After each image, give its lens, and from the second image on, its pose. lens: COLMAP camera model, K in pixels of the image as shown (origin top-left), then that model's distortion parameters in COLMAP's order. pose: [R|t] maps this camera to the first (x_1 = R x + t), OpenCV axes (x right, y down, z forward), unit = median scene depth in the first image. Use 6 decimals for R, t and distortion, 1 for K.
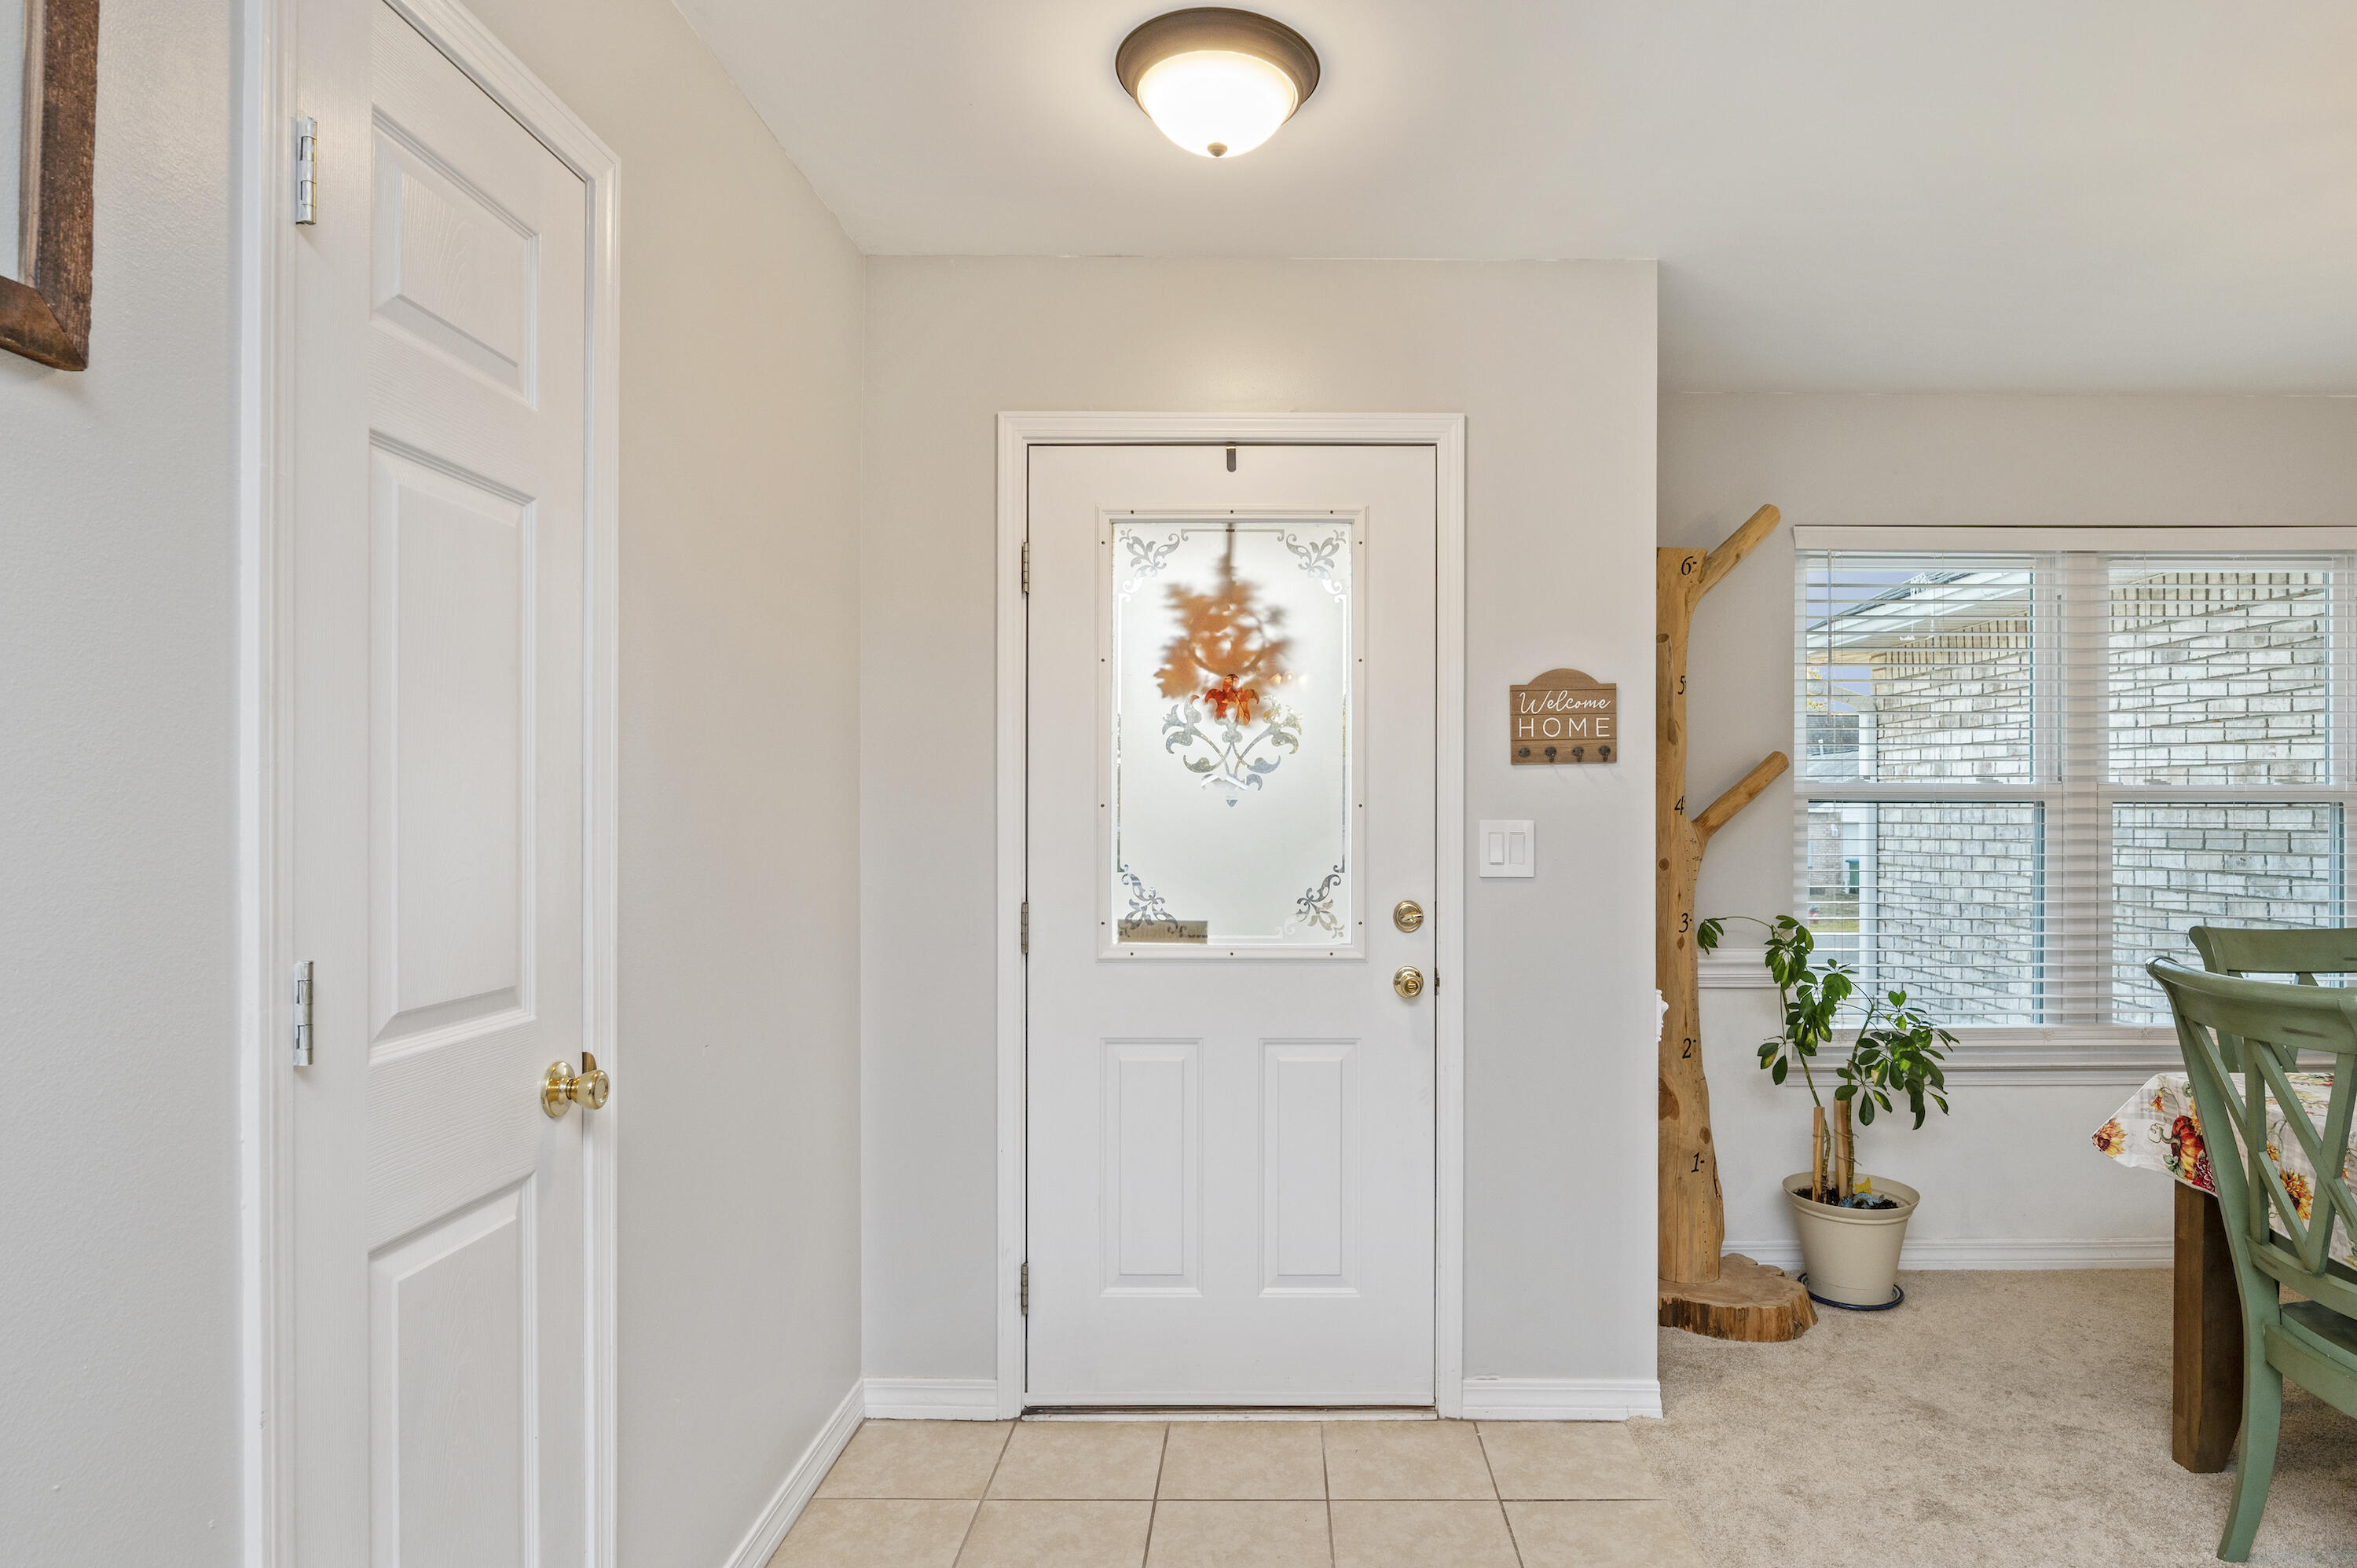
lens RADIAL K [[1327.3, 0, 1388.5], [0, 1327.3, 796.3], [0, 0, 1]] dist [-0.000021, 0.000568]
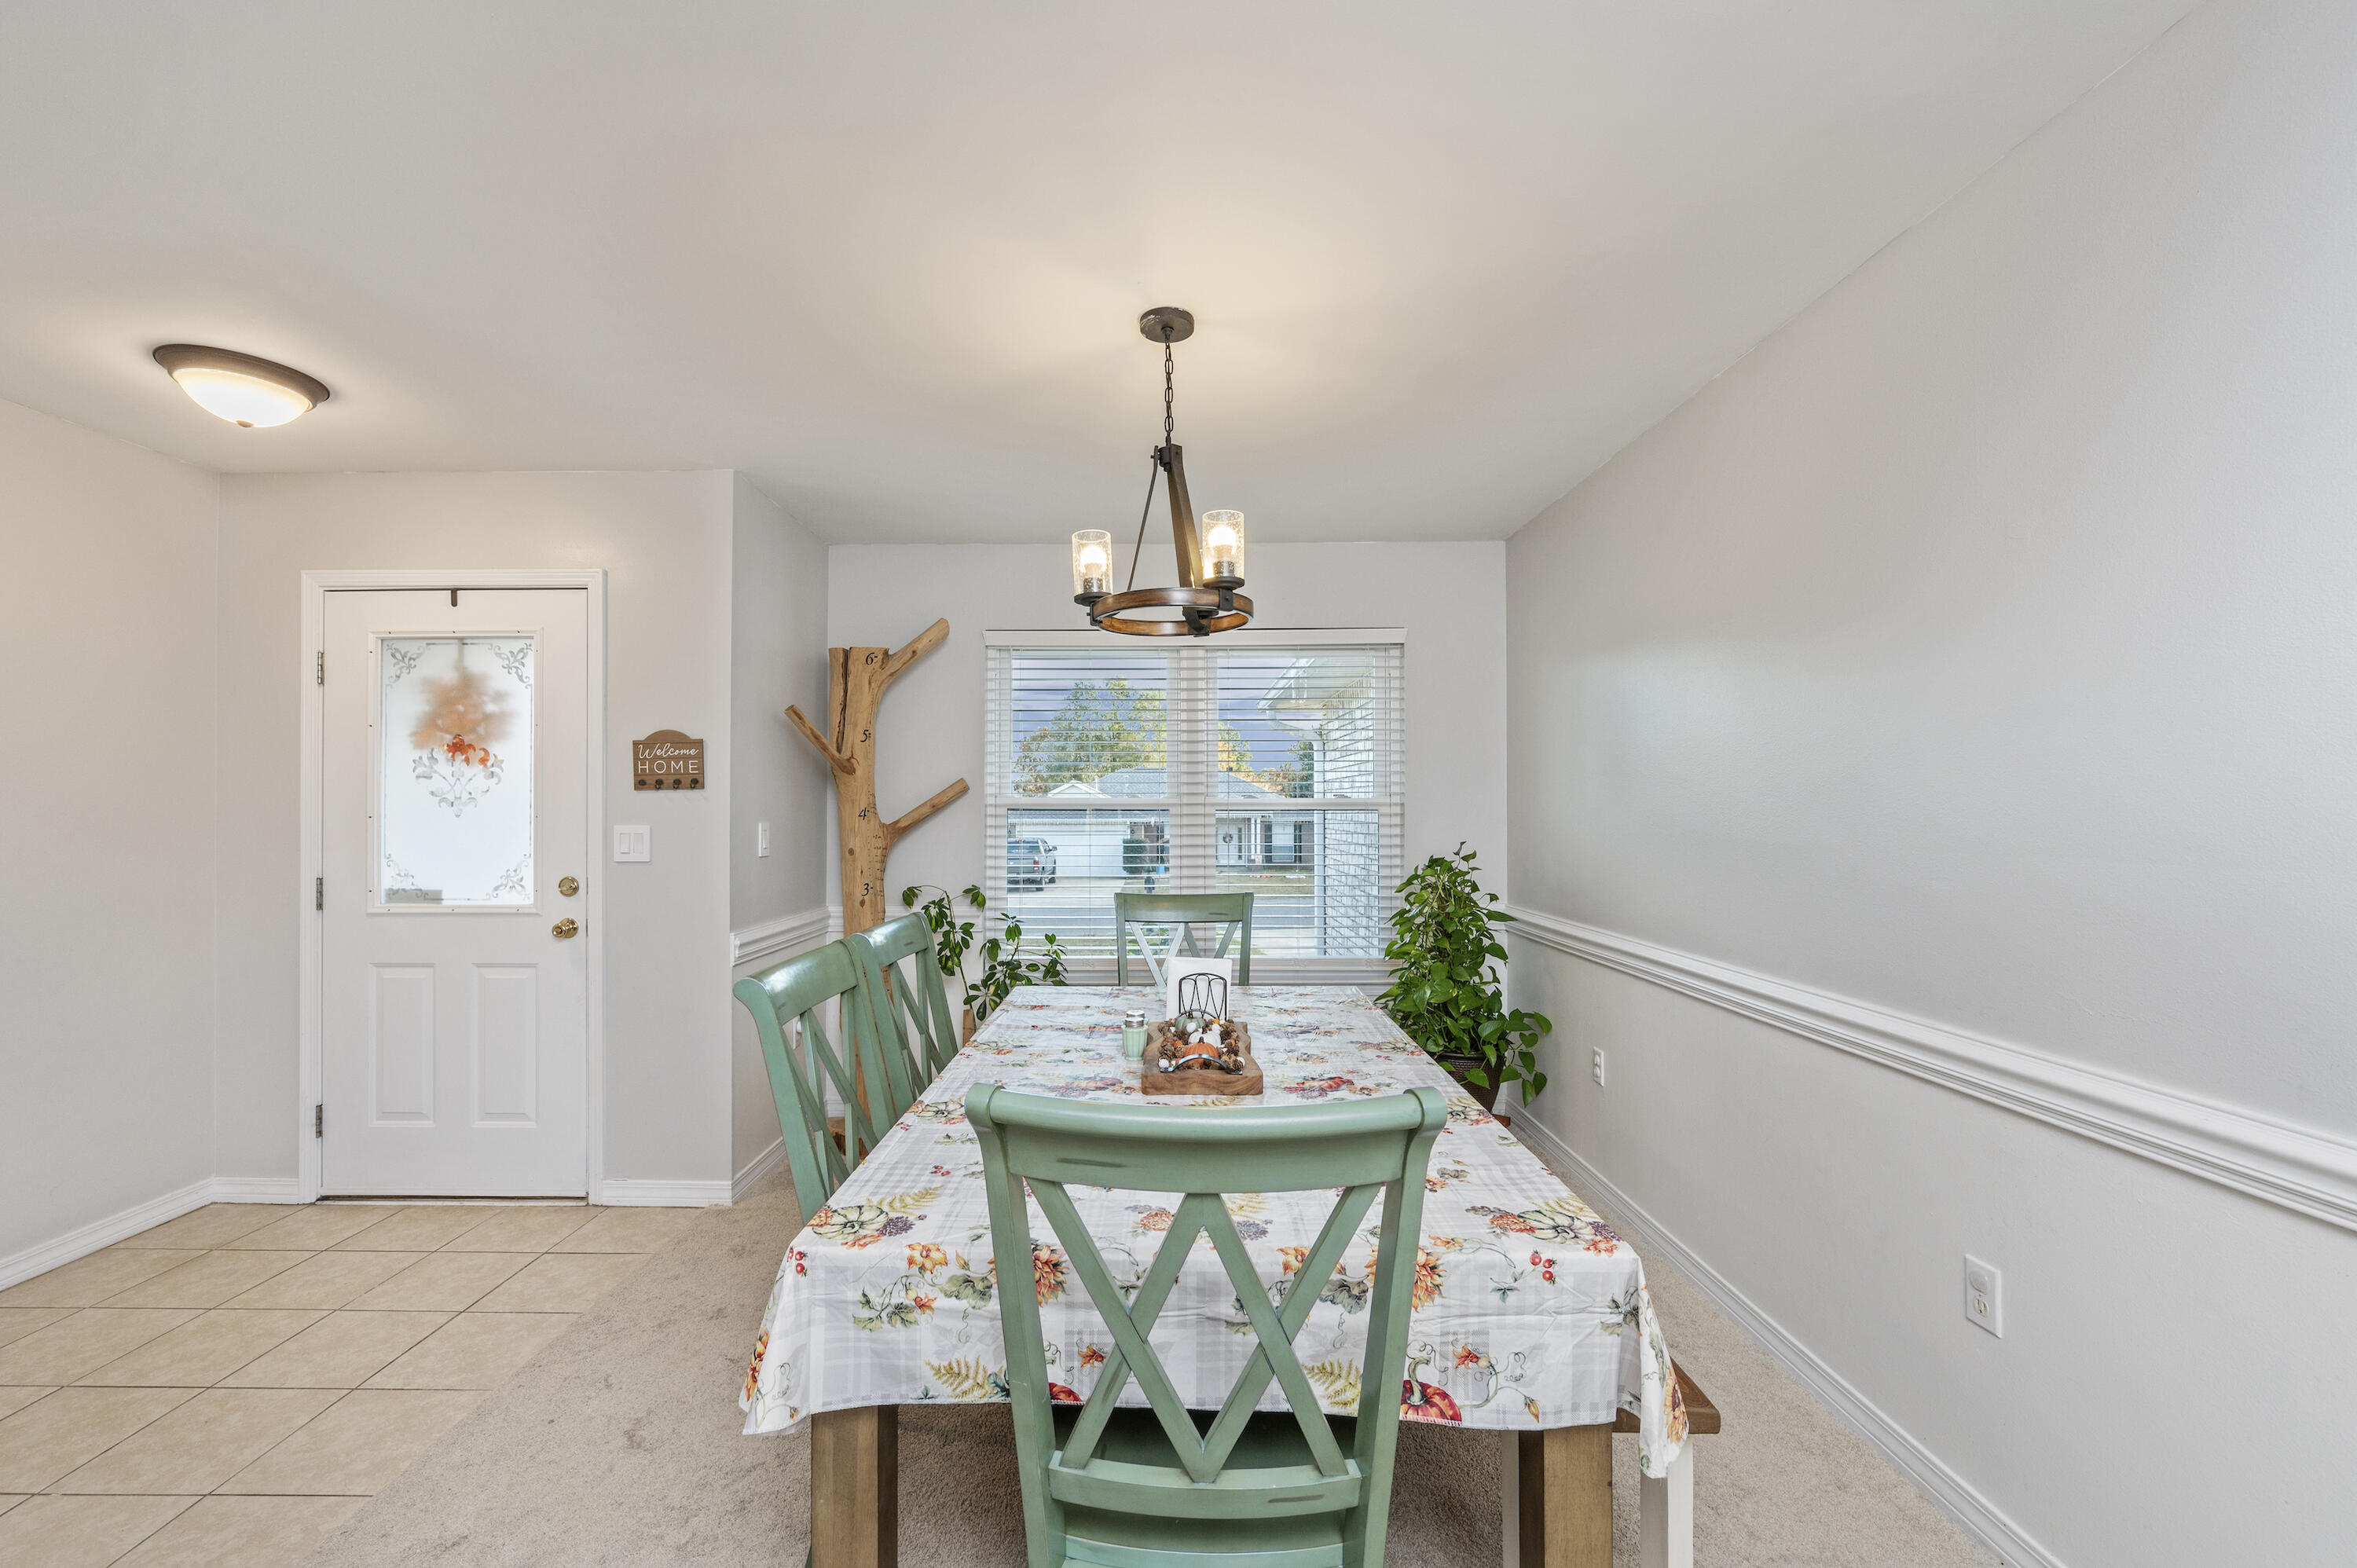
lens RADIAL K [[919.5, 0, 1186.2], [0, 919.5, 796.8], [0, 0, 1]] dist [0.009535, -0.000280]
pose [[0.999395, -0.003678, -0.034594, 0.767470], [0.003597, 0.999991, -0.002406, -0.011186], [0.034603, 0.002280, 0.999399, -0.073713]]
